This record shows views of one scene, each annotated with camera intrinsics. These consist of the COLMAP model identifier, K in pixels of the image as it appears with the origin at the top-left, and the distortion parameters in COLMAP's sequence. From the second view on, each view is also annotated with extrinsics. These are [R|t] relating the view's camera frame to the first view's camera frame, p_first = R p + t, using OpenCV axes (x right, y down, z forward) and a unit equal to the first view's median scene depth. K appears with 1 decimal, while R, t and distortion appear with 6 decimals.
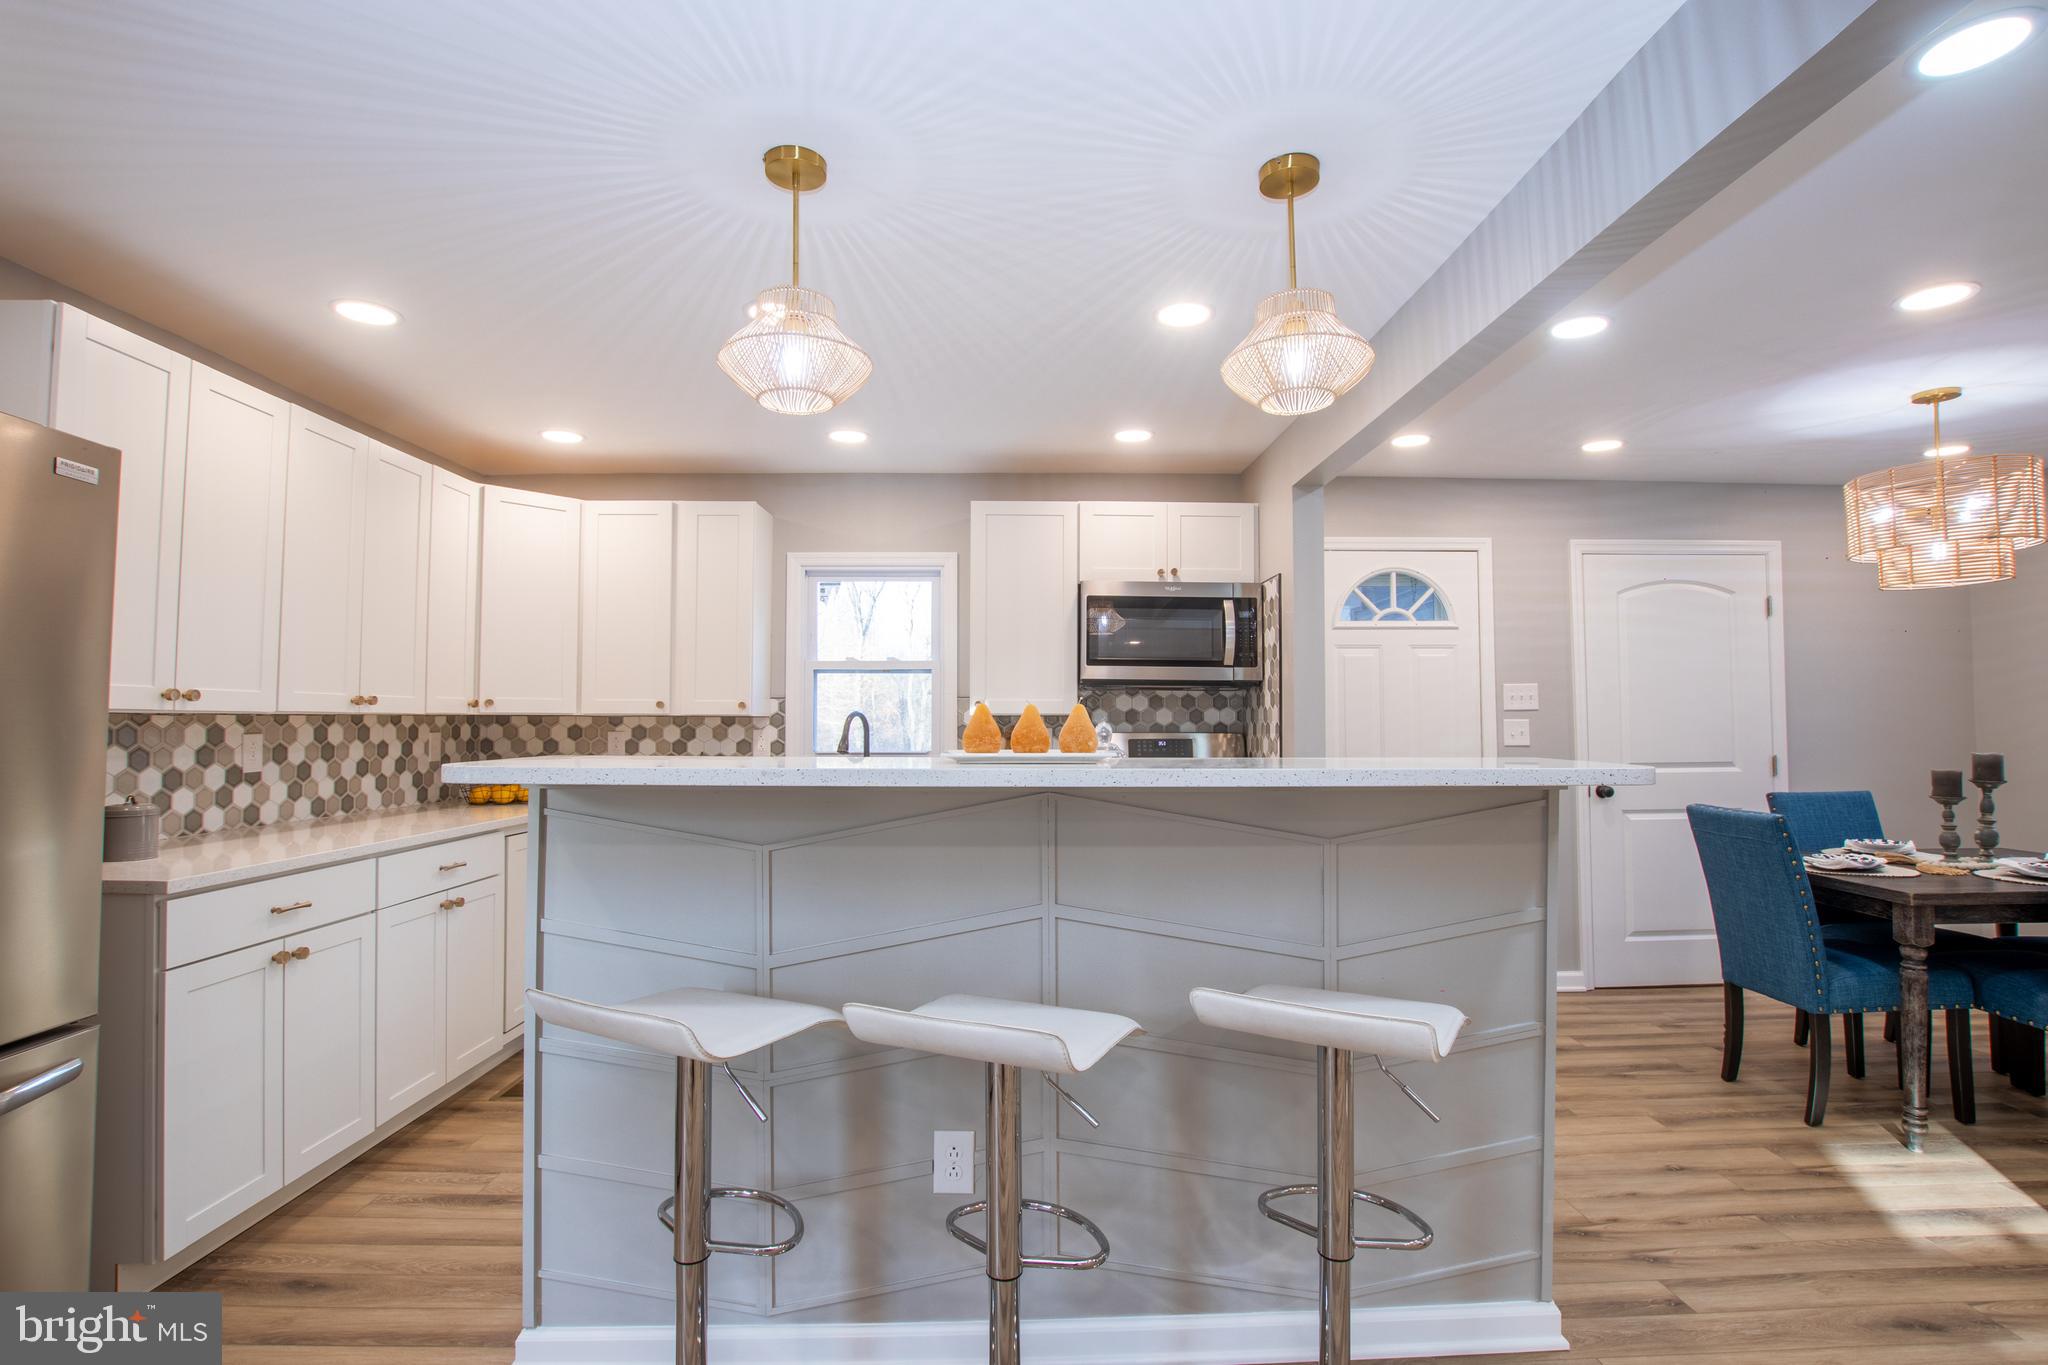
lens RADIAL K [[946.6, 0, 1015.4], [0, 946.6, 687.3], [0, 0, 1]] dist [-0.034271, 0.000446]
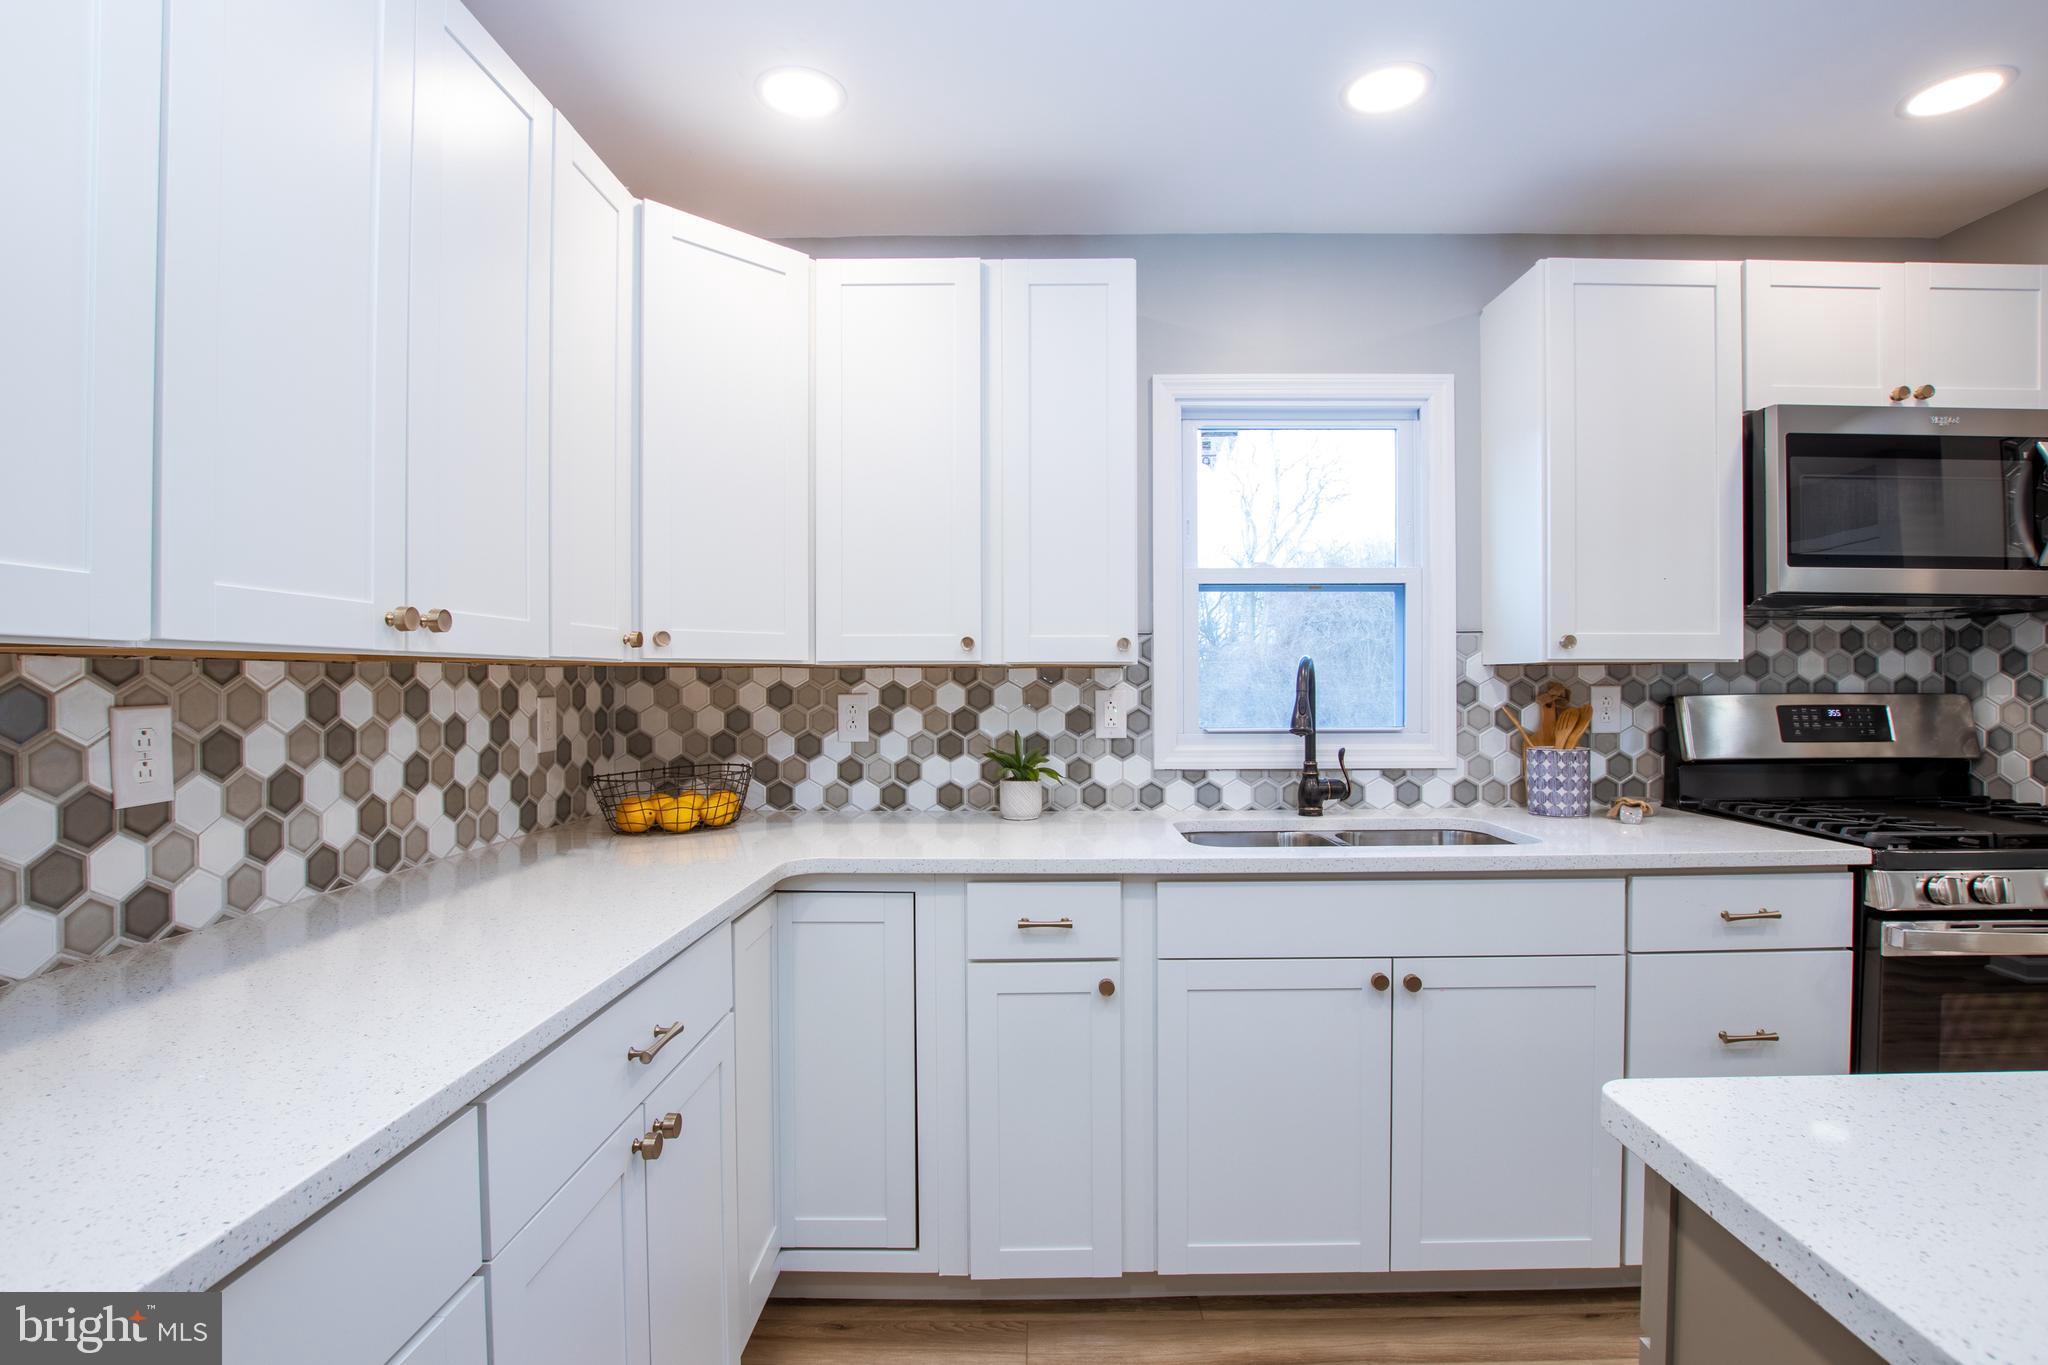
lens RADIAL K [[946.6, 0, 1015.4], [0, 946.6, 687.3], [0, 0, 1]] dist [-0.034271, 0.000446]
pose [[0.999432, -0.002215, -0.033641, -0.360265], [0.003656, 0.999076, 0.042833, 0.021923], [0.033515, -0.042932, 0.998516, 0.508586]]
